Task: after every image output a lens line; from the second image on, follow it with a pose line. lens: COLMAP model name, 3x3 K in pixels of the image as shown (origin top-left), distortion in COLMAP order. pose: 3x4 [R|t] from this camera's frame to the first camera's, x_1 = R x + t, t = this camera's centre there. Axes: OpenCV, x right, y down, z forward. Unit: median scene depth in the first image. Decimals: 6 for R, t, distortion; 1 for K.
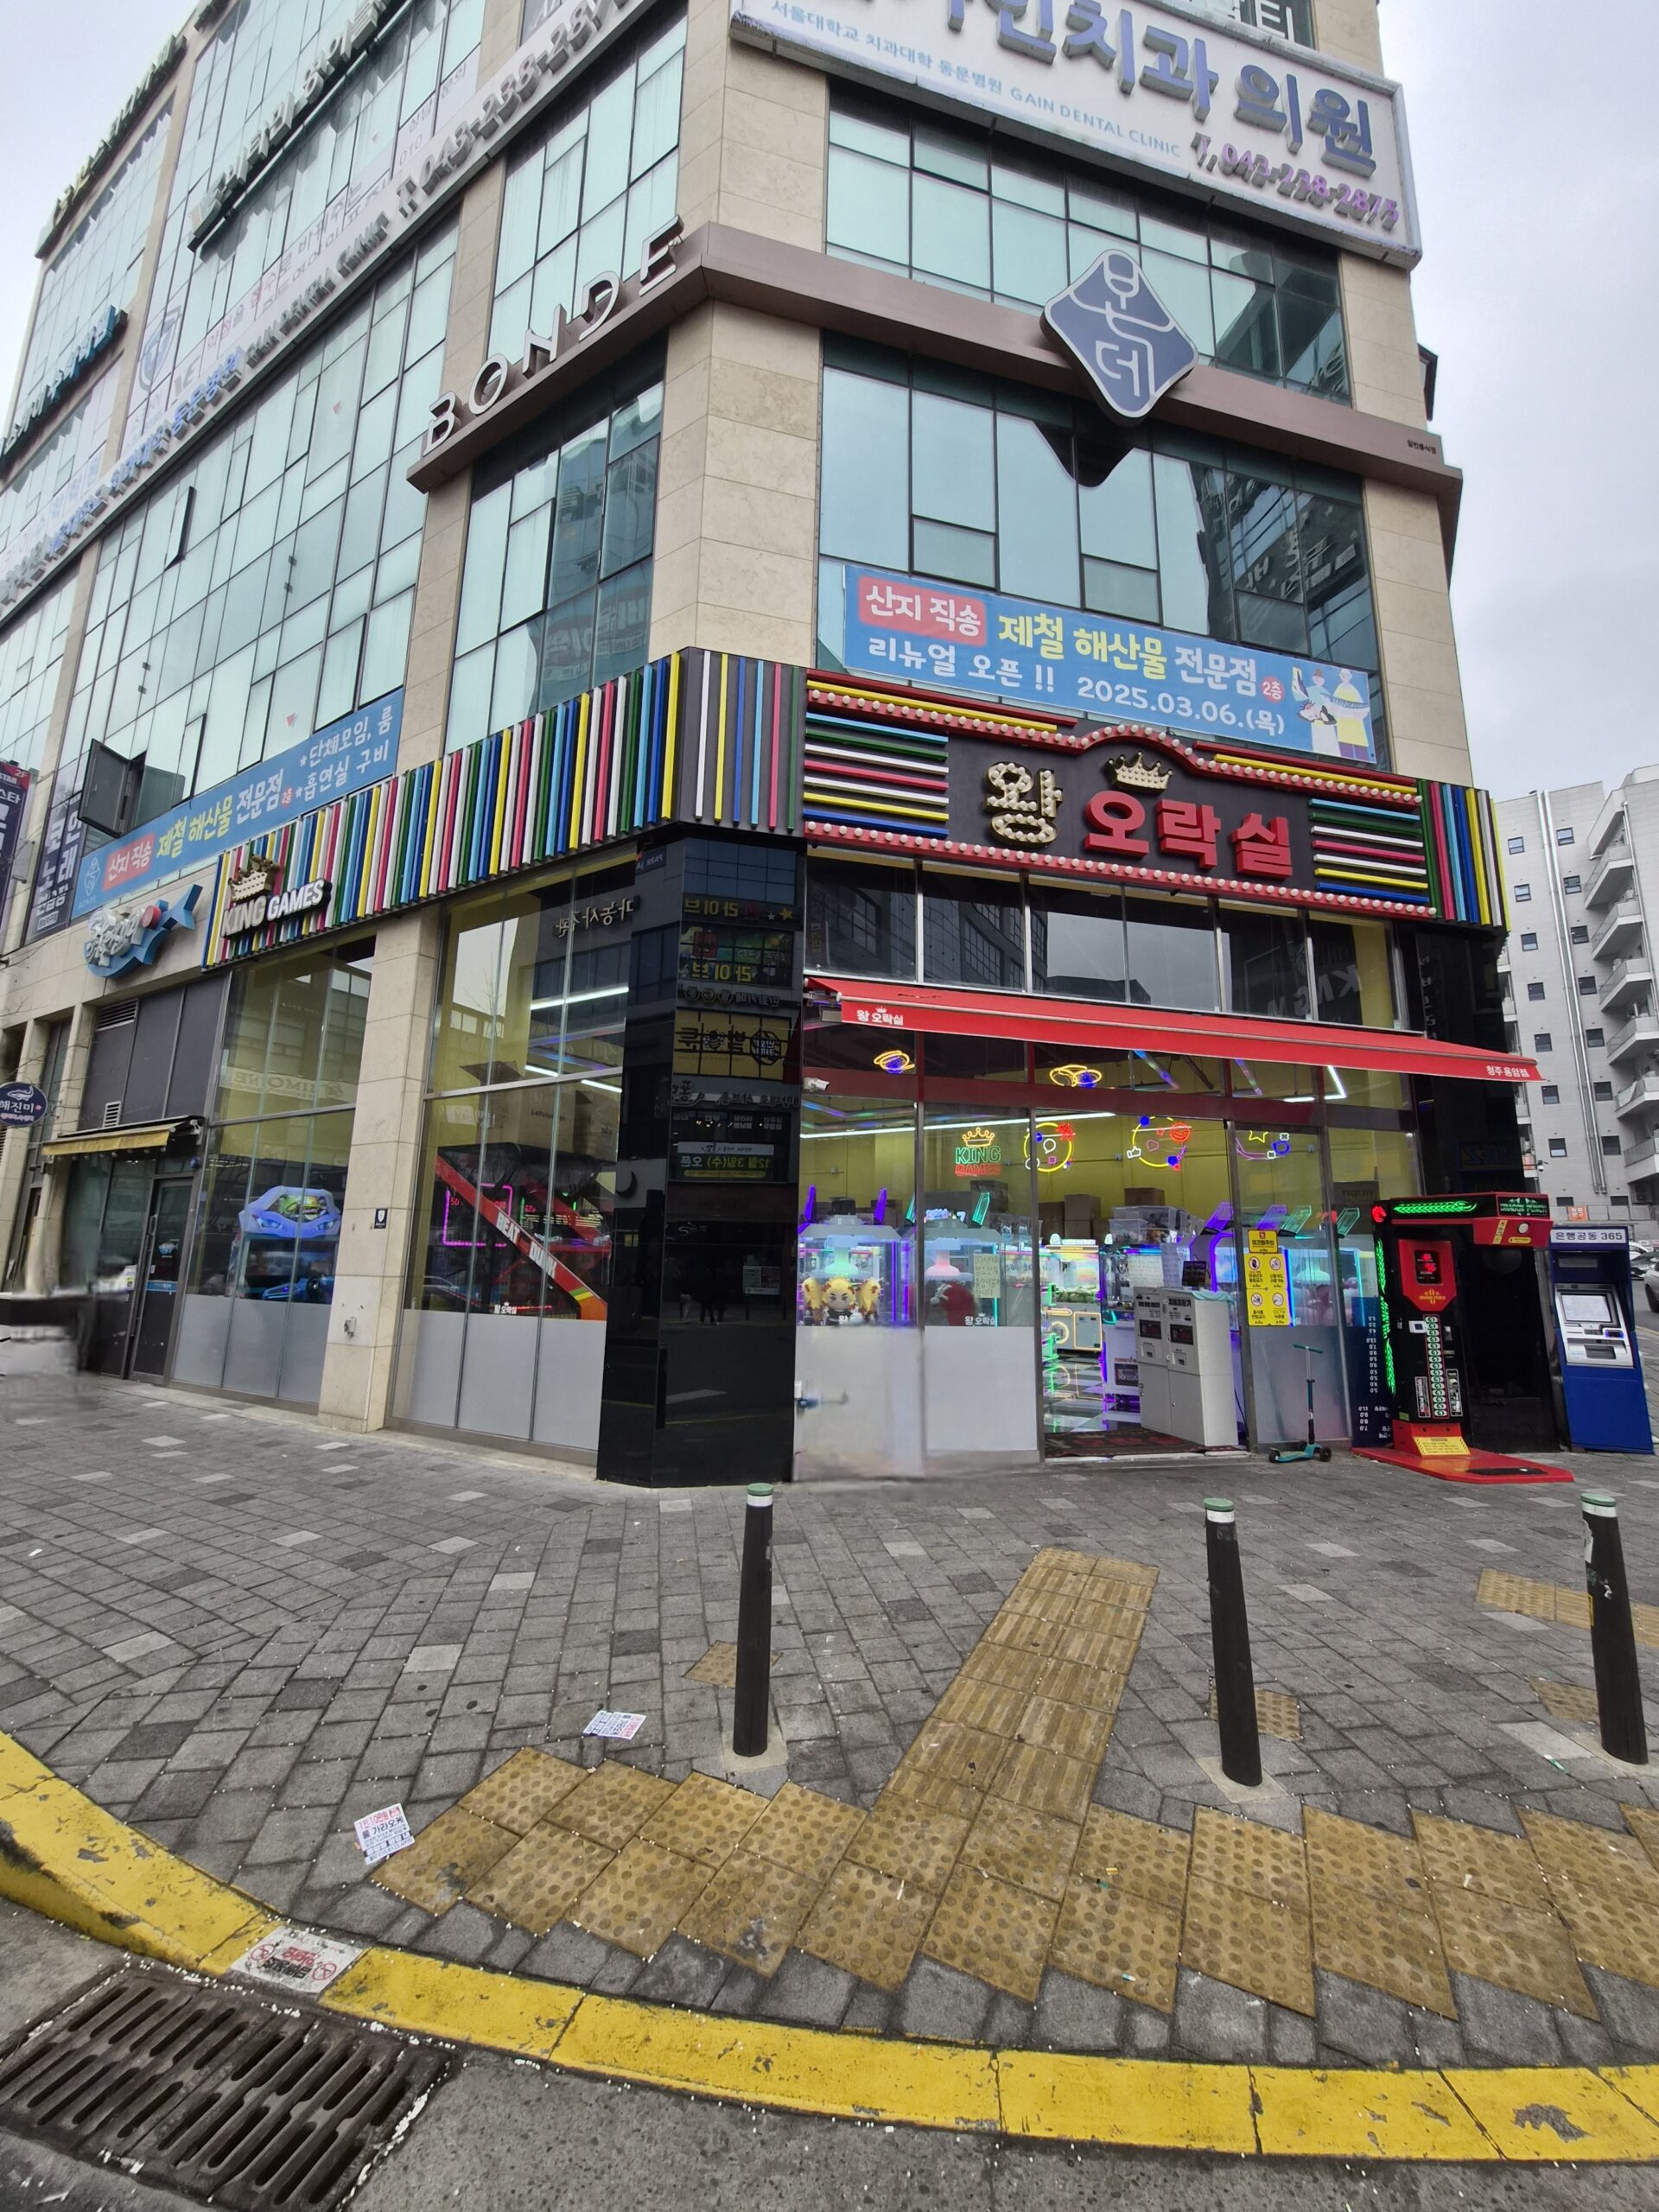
lens RADIAL K [[874.8, 0, 832.8], [0, 874.8, 1098.0], [0, 0, 1]] dist [0.002012, 0.000017]
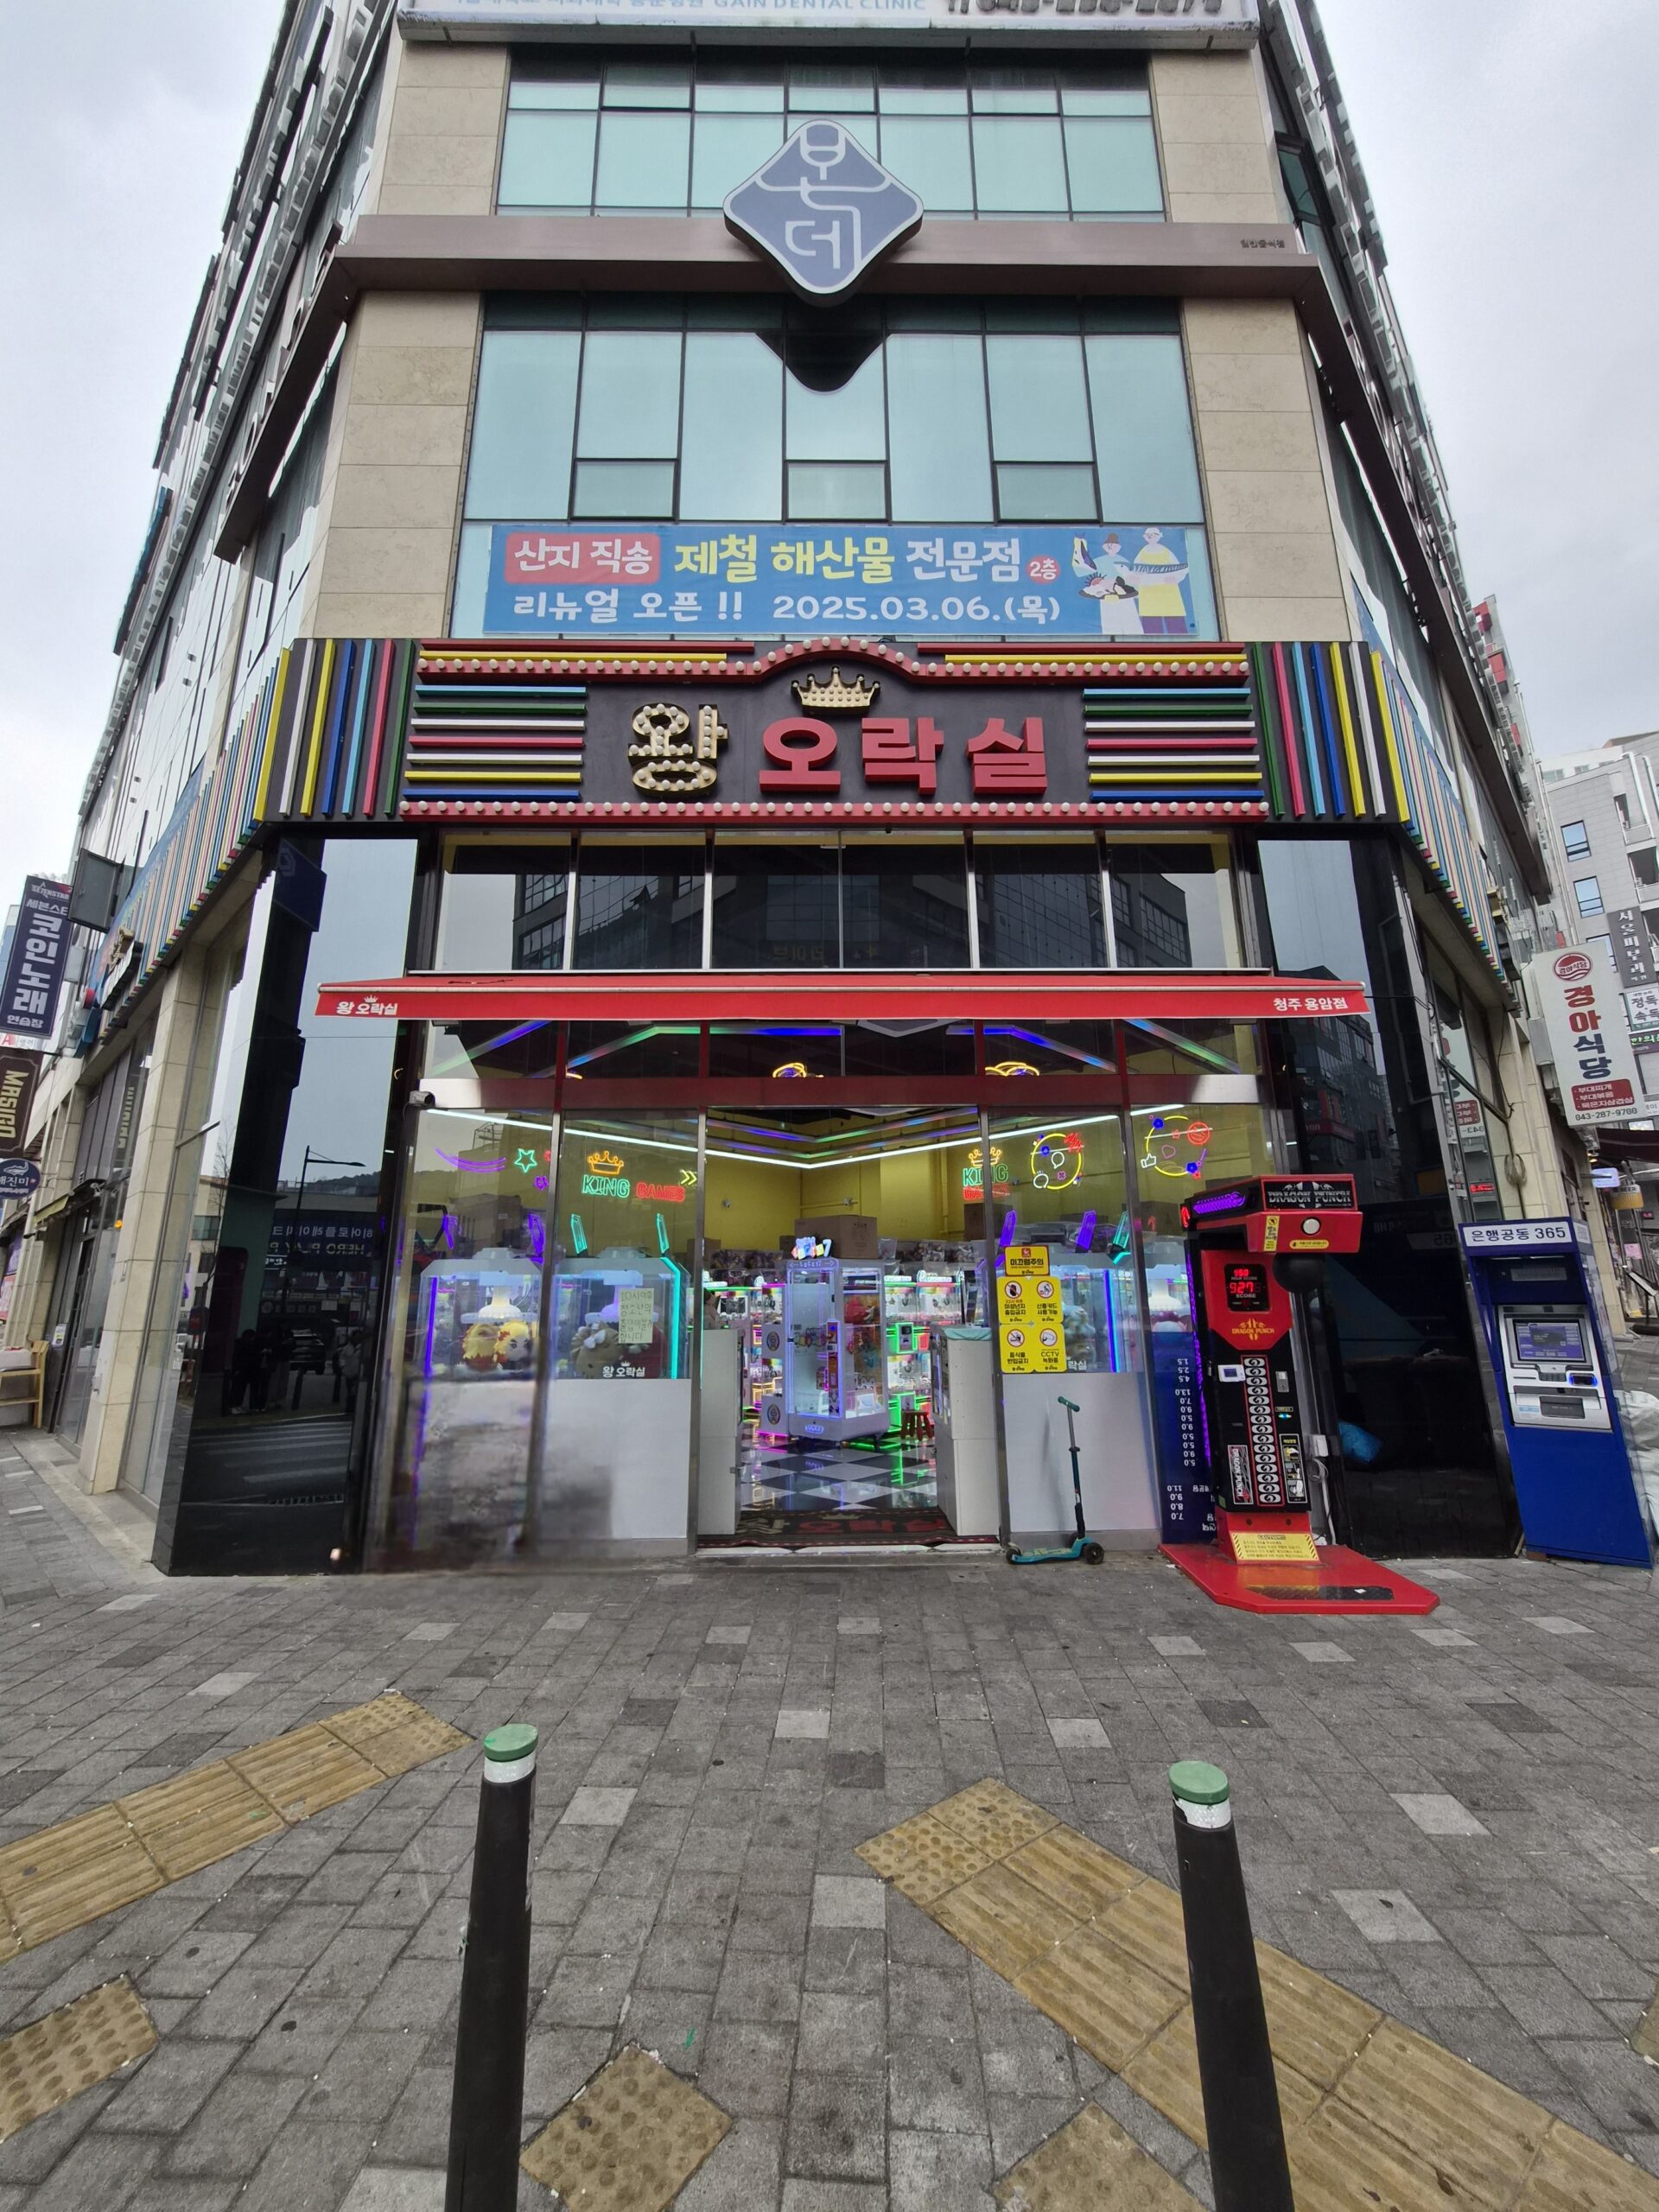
lens RADIAL K [[873.8, 0, 827.4], [0, 873.8, 1092.5], [0, 0, 1]] dist [0.001709, 0.000001]
pose [[0.973882, -0.078980, -0.212875, 0.485726], [0.068312, 0.996033, -0.057024, 0.049002], [0.216534, 0.040993, 0.975414, 0.212297]]
